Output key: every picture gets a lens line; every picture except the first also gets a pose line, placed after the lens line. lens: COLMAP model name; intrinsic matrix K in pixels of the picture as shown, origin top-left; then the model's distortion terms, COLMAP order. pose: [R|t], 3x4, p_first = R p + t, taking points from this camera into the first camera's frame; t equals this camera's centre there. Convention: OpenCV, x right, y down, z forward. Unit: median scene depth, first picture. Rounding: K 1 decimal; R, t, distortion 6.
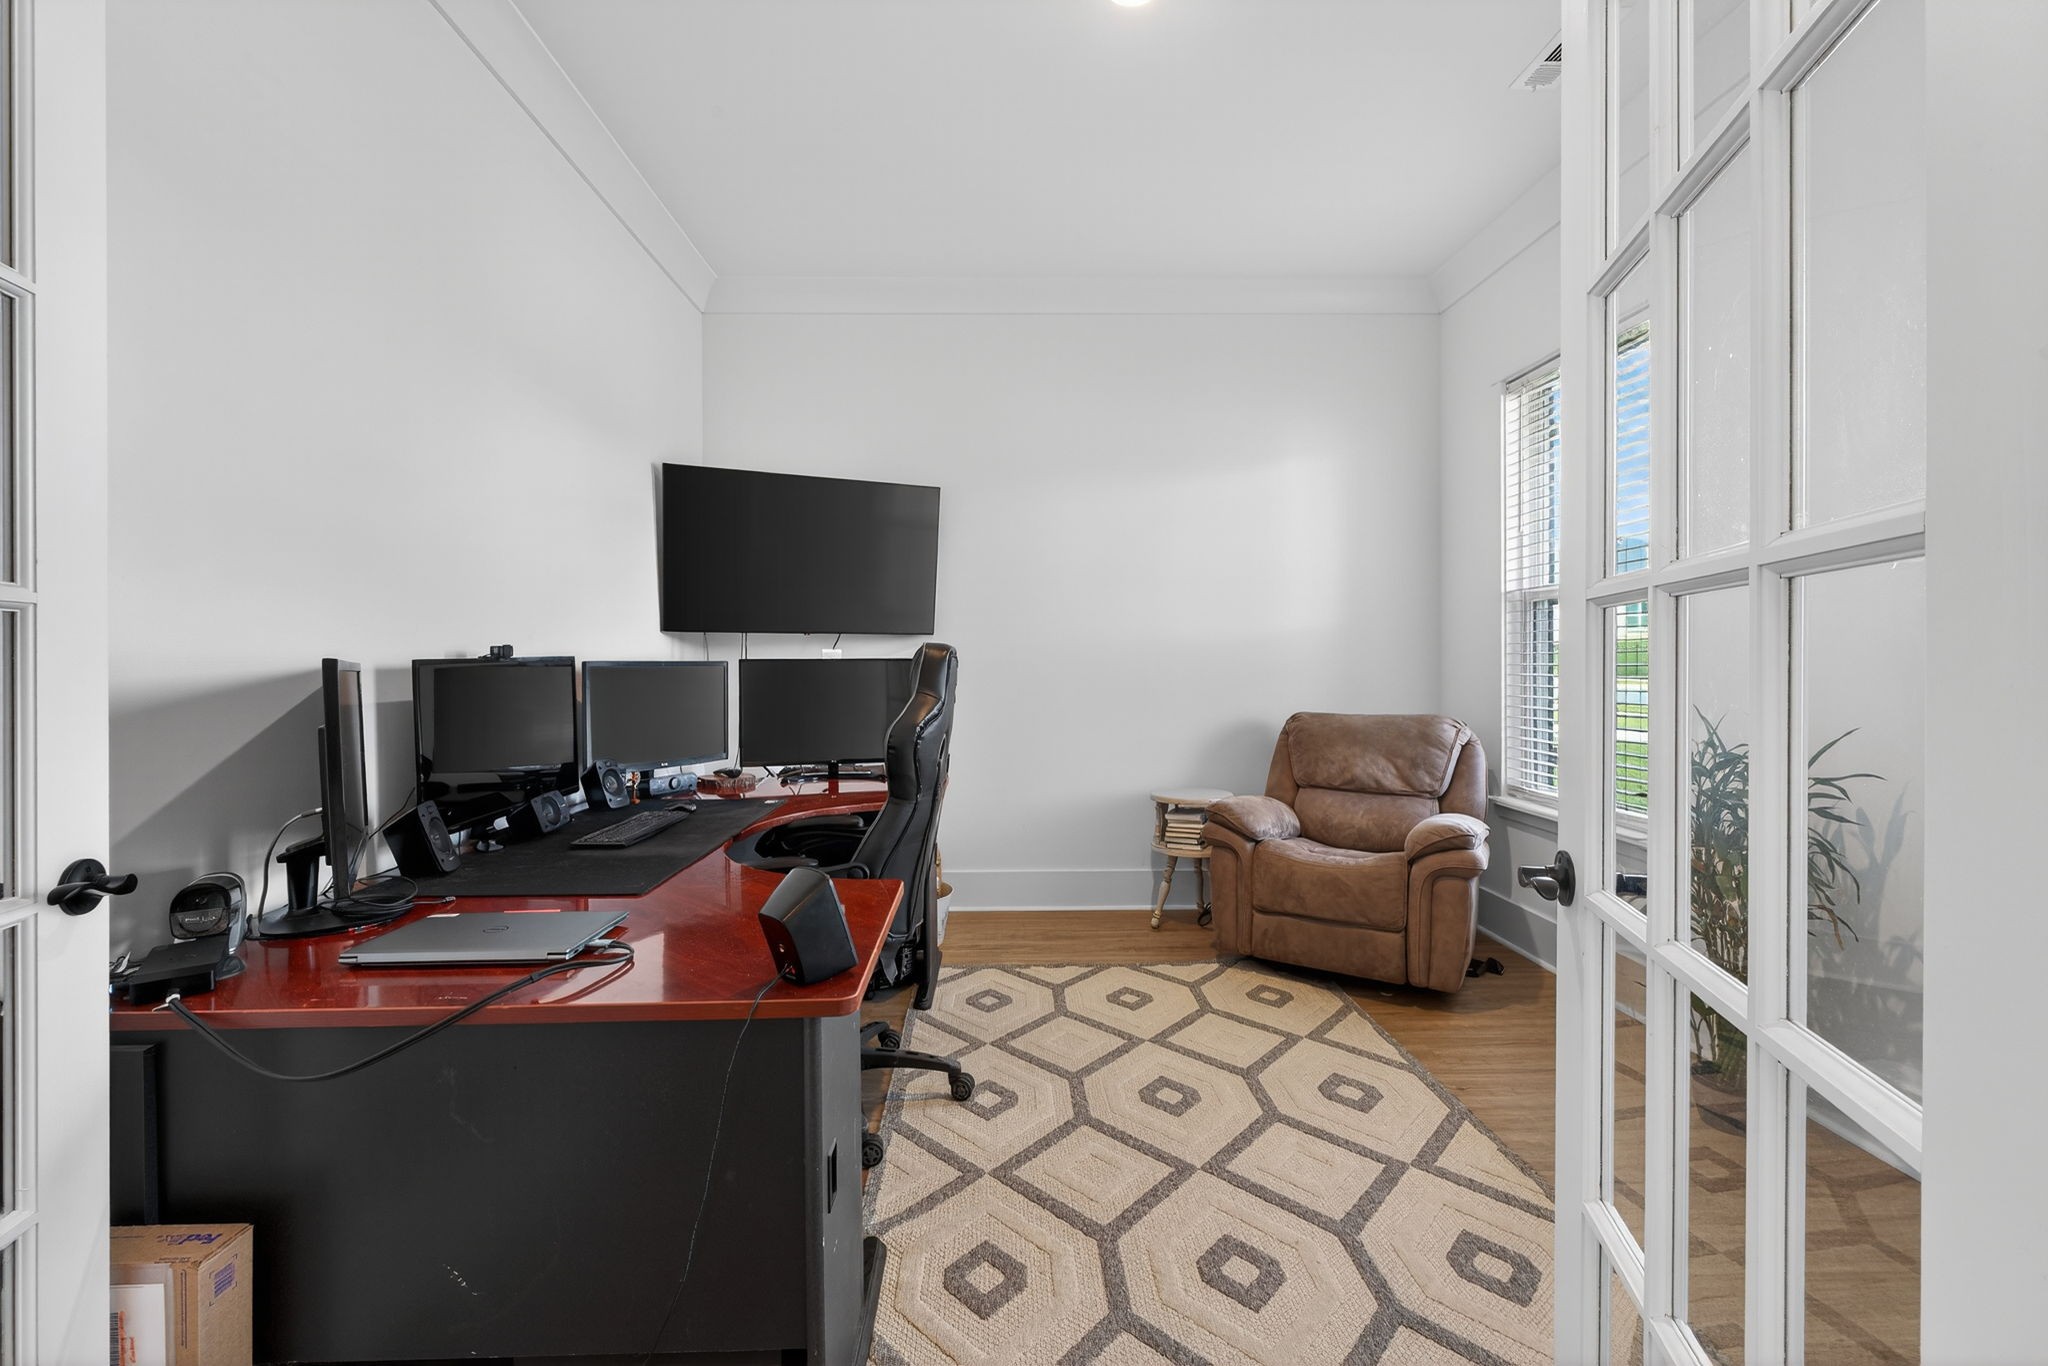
lens RADIAL K [[864.3, 0, 1023.7], [0, 864.3, 674.9], [0, 0, 1]] dist [0.013017, -0.000132]
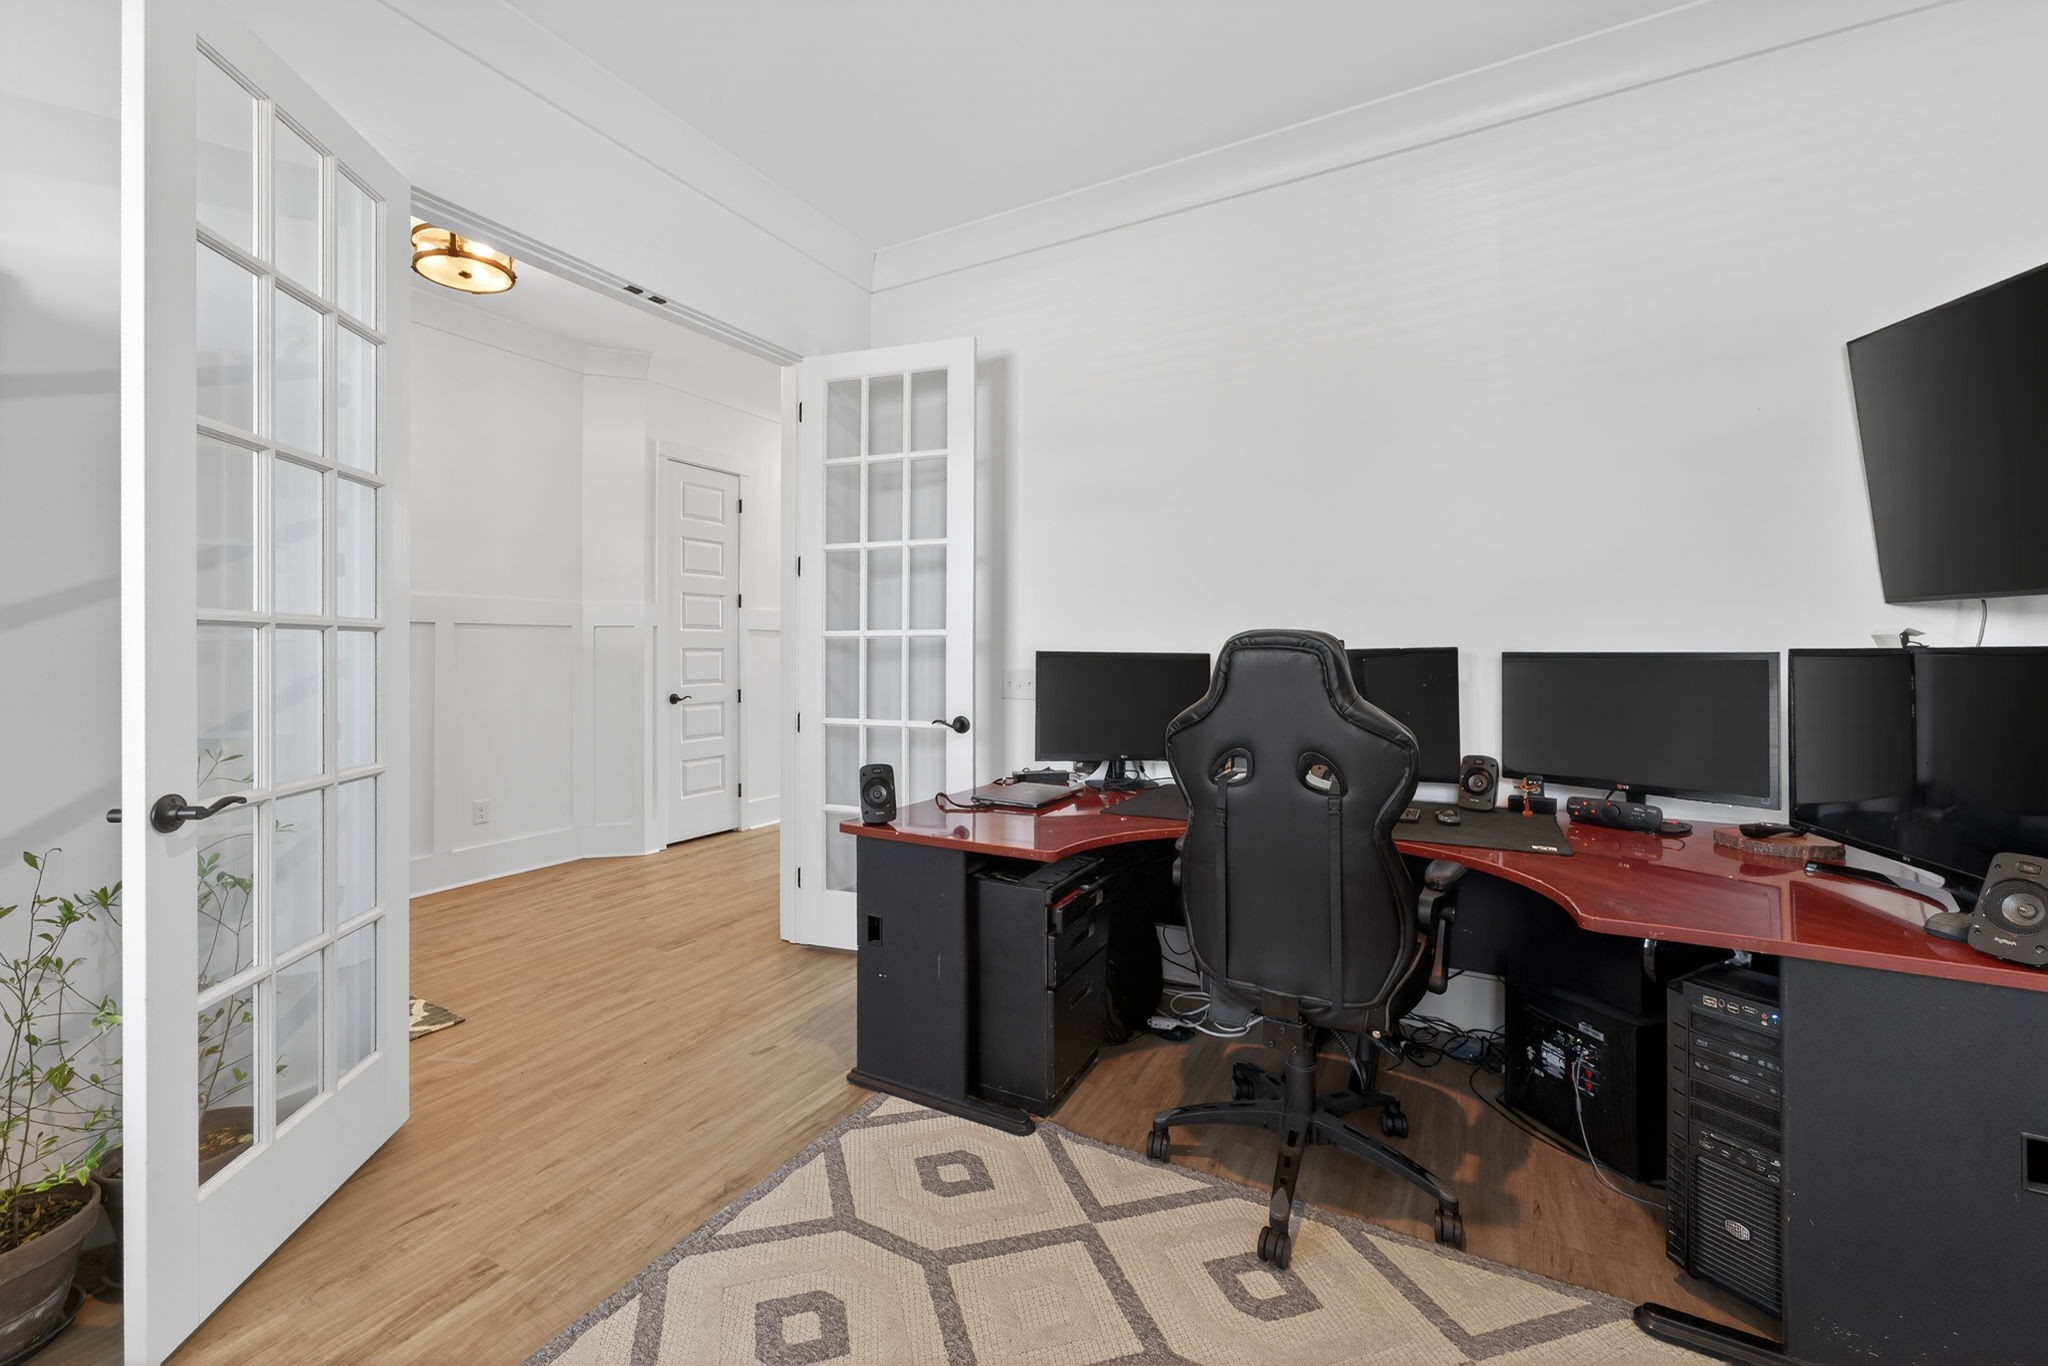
lens RADIAL K [[831.3, 0, 1016.6], [0, 831.3, 676.6], [0, 0, 1]] dist [-0.002648, -0.000224]
pose [[-0.512357, 0.010393, -0.858710, 0.816286], [-0.013426, 0.999708, 0.020110, -0.004570], [0.858668, 0.021832, -0.512067, 1.528575]]
